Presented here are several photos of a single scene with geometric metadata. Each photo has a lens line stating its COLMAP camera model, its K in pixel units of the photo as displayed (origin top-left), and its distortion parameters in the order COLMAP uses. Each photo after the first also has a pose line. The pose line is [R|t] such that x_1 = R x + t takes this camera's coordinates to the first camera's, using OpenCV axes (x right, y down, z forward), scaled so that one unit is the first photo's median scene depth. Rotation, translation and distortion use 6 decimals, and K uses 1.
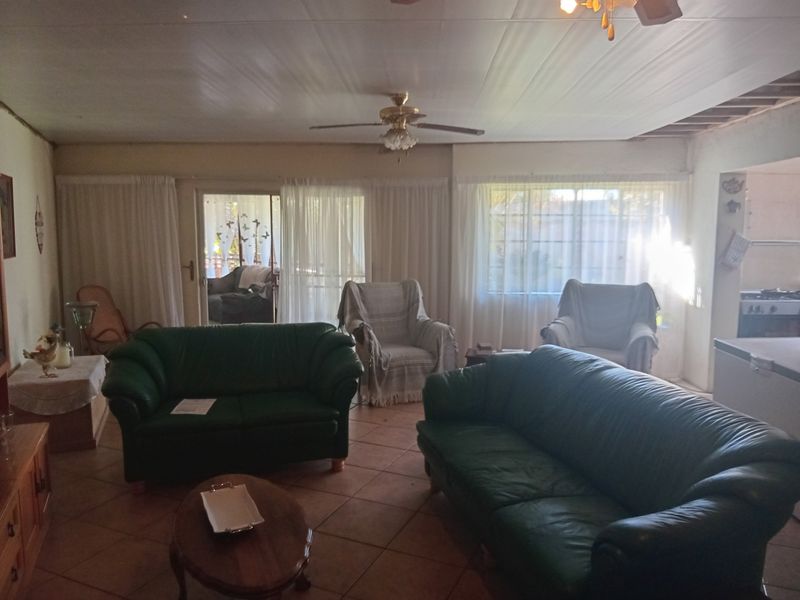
lens RADIAL K [[597.6, 0, 400.0], [0, 597.6, 300.0], [0, 0, 1]] dist [0.064982, -0.001844]
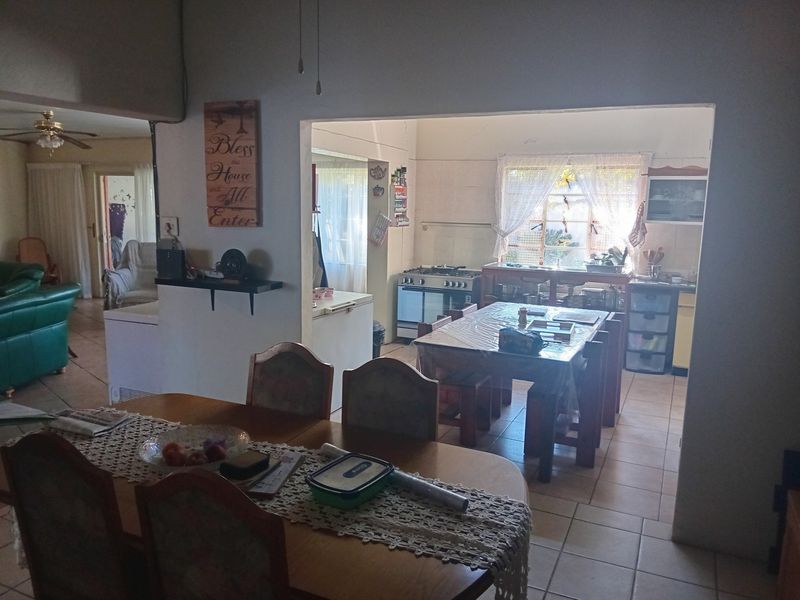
lens RADIAL K [[597.6, 0, 400.0], [0, 597.6, 300.0], [0, 0, 1]] dist [0.064982, -0.001844]
pose [[0.916856, 0.078800, -0.391364, 0.903867], [-0.060034, 0.996393, 0.059978, -0.014611], [0.394678, -0.031496, 0.918279, -0.032972]]
